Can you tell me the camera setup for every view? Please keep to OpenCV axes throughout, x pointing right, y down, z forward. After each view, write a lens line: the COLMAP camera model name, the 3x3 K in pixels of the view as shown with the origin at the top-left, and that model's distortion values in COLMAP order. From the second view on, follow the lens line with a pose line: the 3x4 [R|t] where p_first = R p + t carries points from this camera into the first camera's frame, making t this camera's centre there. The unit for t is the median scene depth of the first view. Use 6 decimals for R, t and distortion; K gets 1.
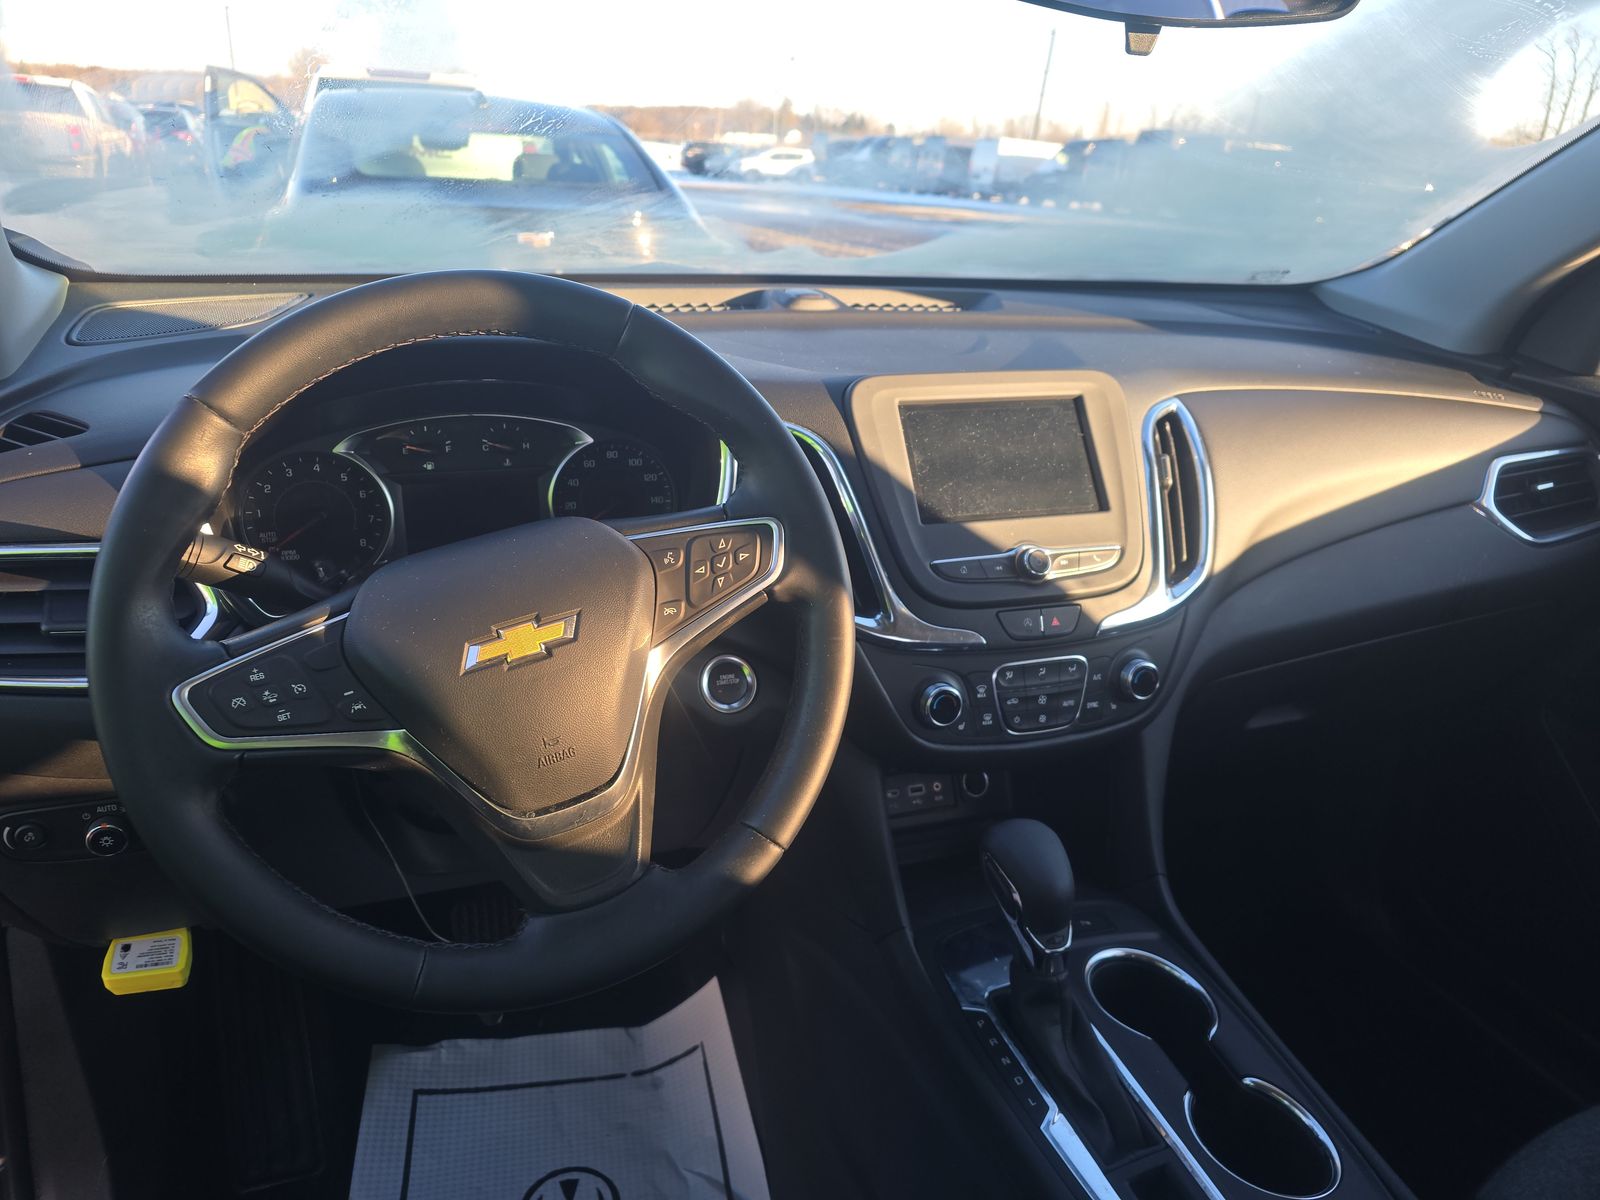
lens RADIAL K [[1094.4, 0, 773.8], [0, 1094.4, 621.4], [0, 0, 1]] dist [0.081085, -0.001752]
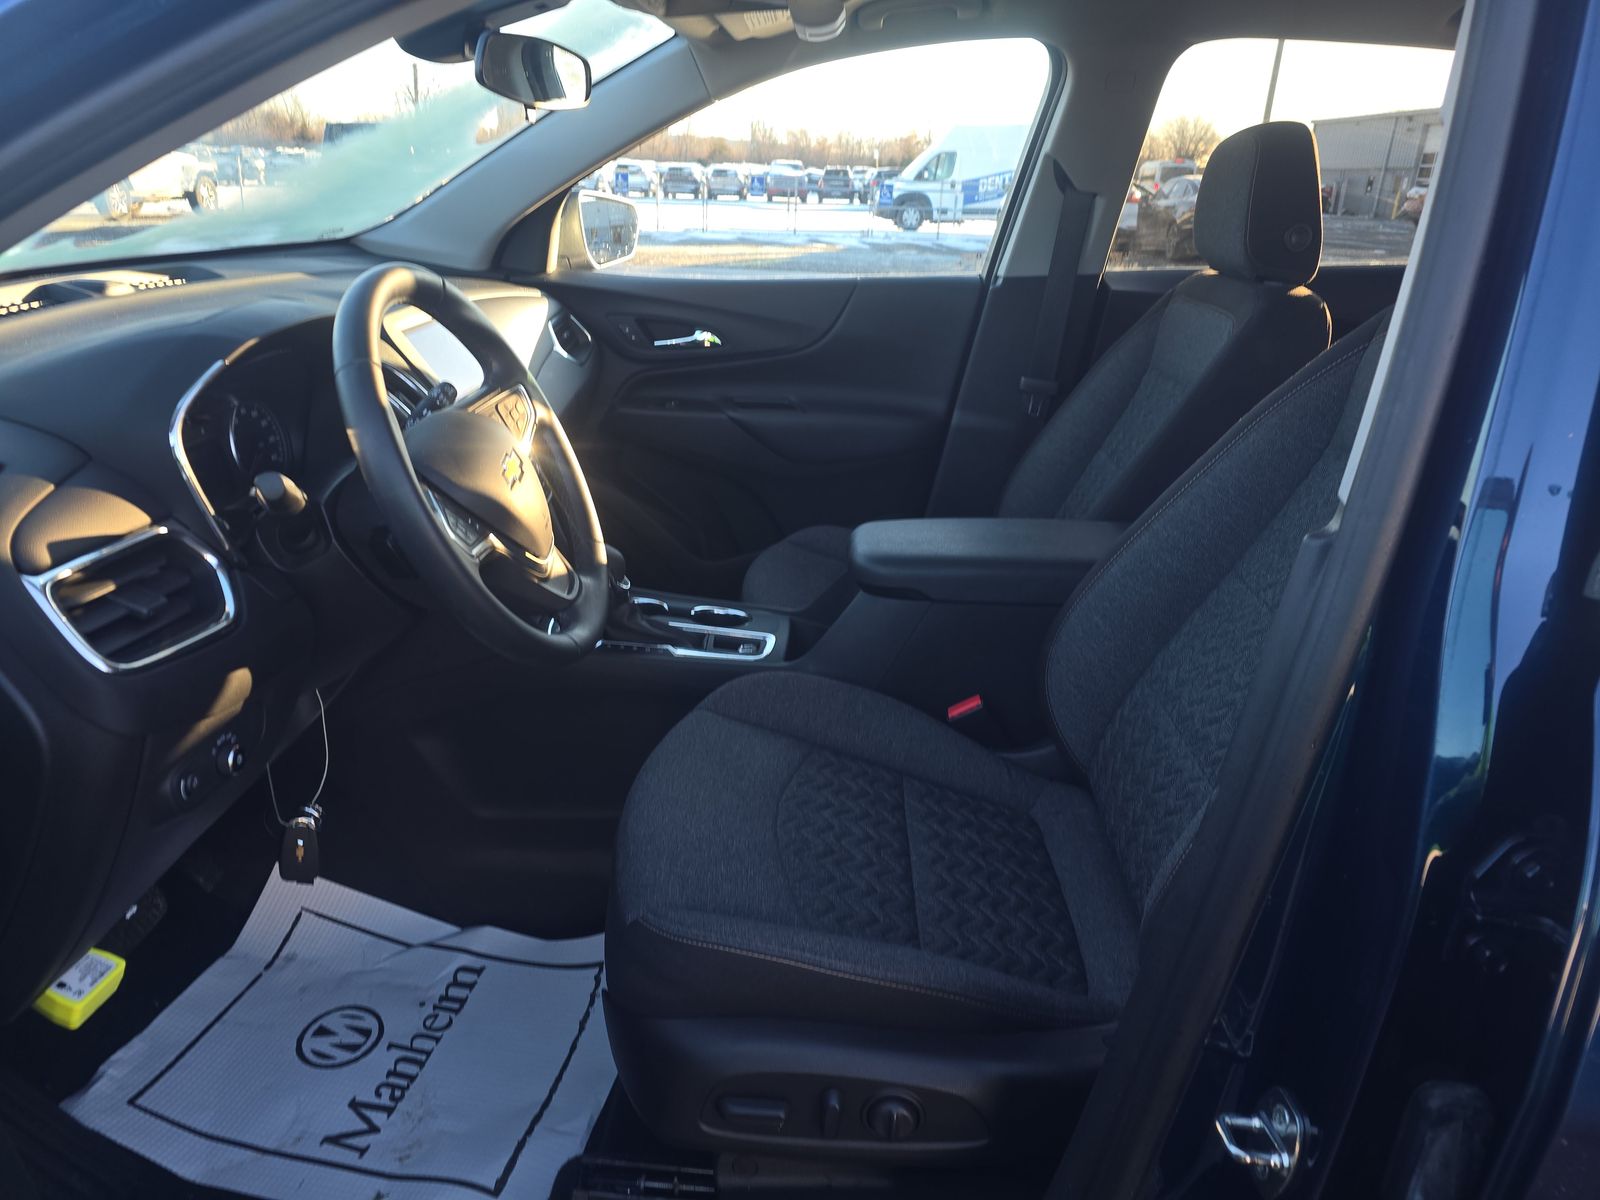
lens RADIAL K [[1077.6, 0, 800.0], [0, 1077.6, 600.0], [0, 0, 1]] dist [-0.002874, -0.000315]
pose [[0.370411, -0.382988, 0.846236, -1.076959], [0.342169, 0.903235, 0.259011, -0.056580], [-0.863548, 0.193615, 0.465615, -0.109921]]
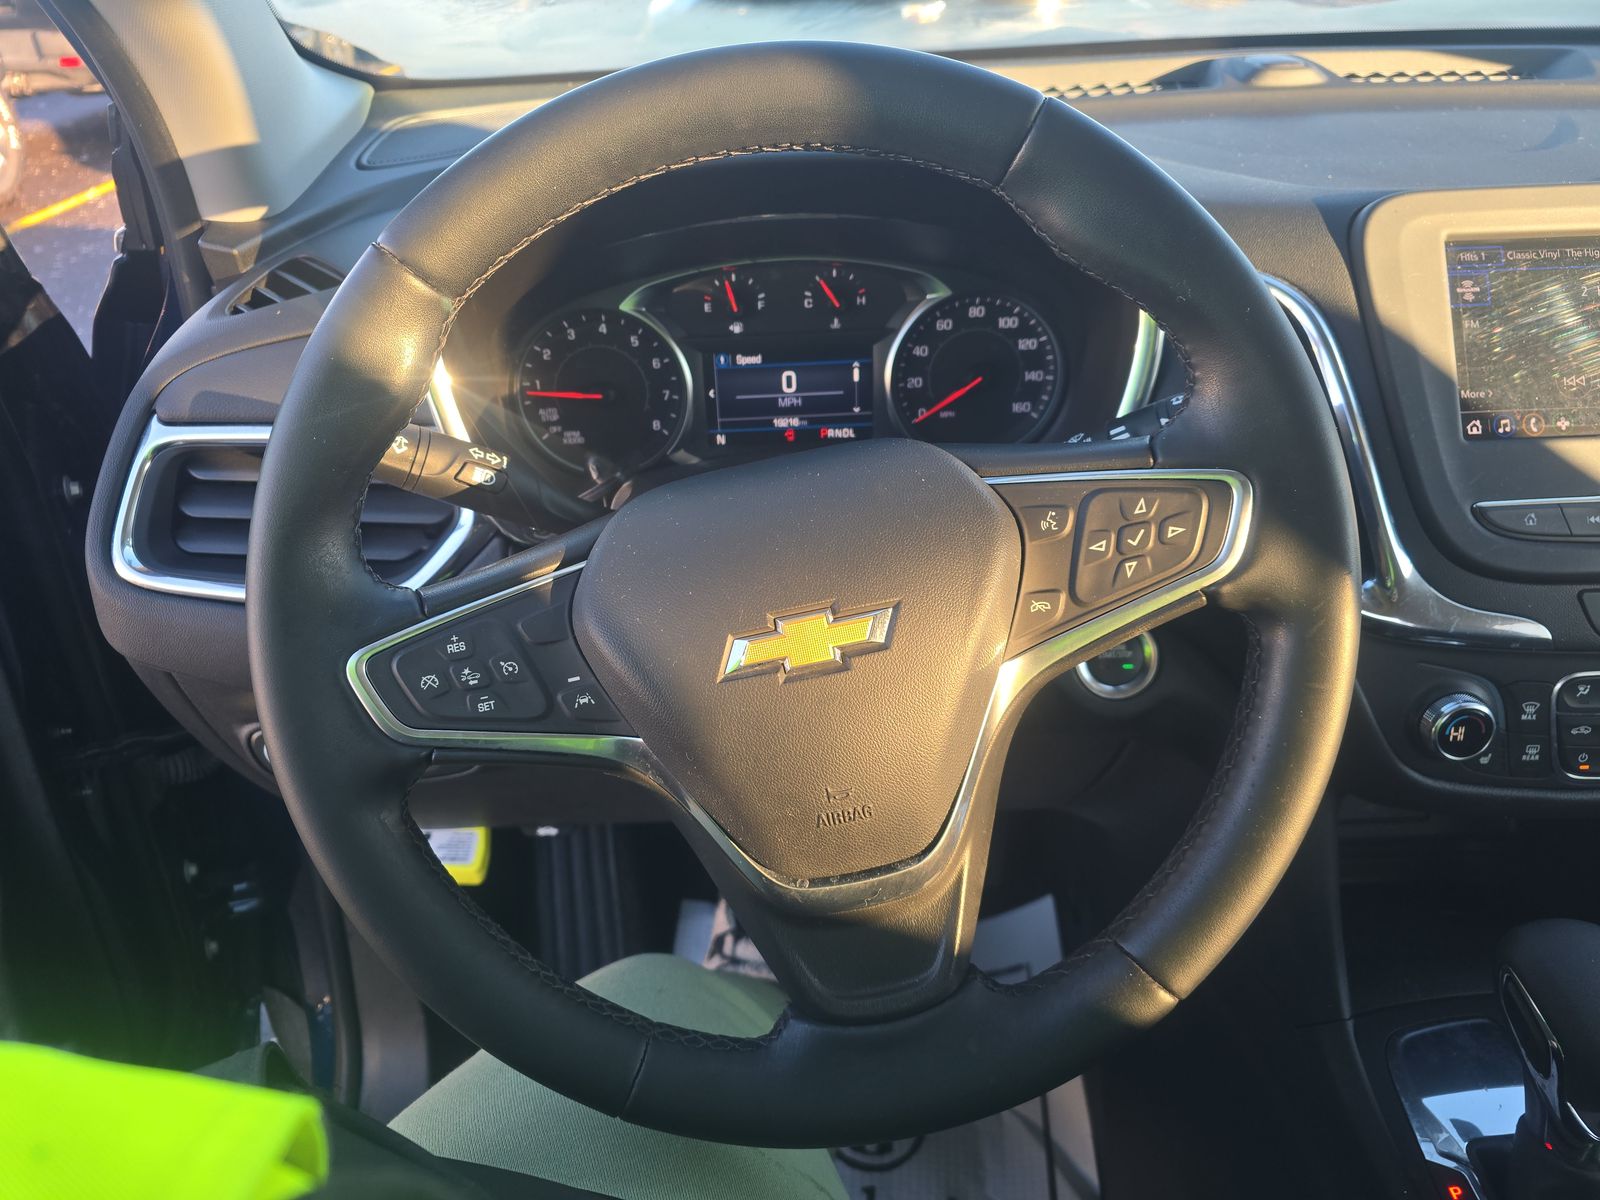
lens RADIAL K [[1078.8, 0, 800.0], [0, 1078.8, 600.0], [0, 0, 1]] dist [0.076517, -0.066724]
pose [[0.952752, 0.099925, -0.286842, -0.036414], [-0.054504, 0.985253, 0.162189, -0.079584], [0.298819, -0.138892, 0.944148, 0.281641]]
